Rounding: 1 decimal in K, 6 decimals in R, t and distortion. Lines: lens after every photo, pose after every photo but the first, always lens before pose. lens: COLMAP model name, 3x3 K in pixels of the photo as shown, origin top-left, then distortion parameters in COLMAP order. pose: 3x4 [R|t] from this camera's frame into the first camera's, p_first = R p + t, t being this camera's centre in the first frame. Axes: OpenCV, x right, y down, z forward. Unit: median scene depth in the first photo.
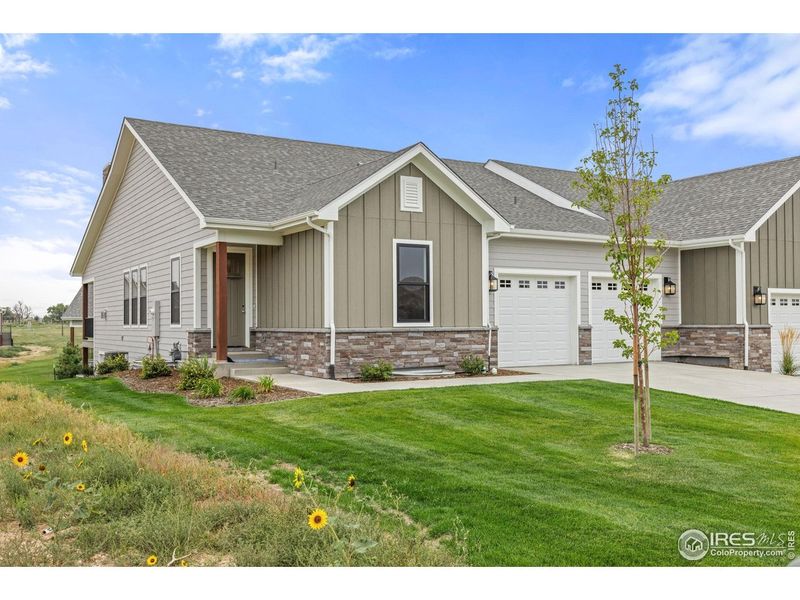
lens RADIAL K [[682.5, 0, 399.3], [0, 682.5, 282.0], [0, 0, 1]] dist [-0.003054, -0.007576]
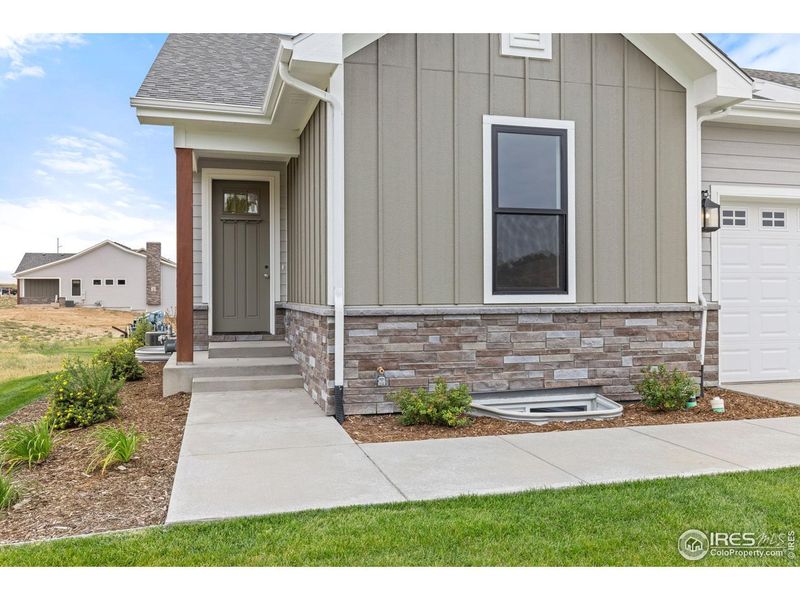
lens RADIAL K [[682.5, 0, 399.3], [0, 682.5, 282.0], [0, 0, 1]] dist [-0.003054, -0.007576]
pose [[0.964897, -0.002831, -0.262613, 0.055844], [0.013971, 0.999079, 0.040560, 0.030158], [0.262256, -0.042805, 0.964048, 0.515954]]
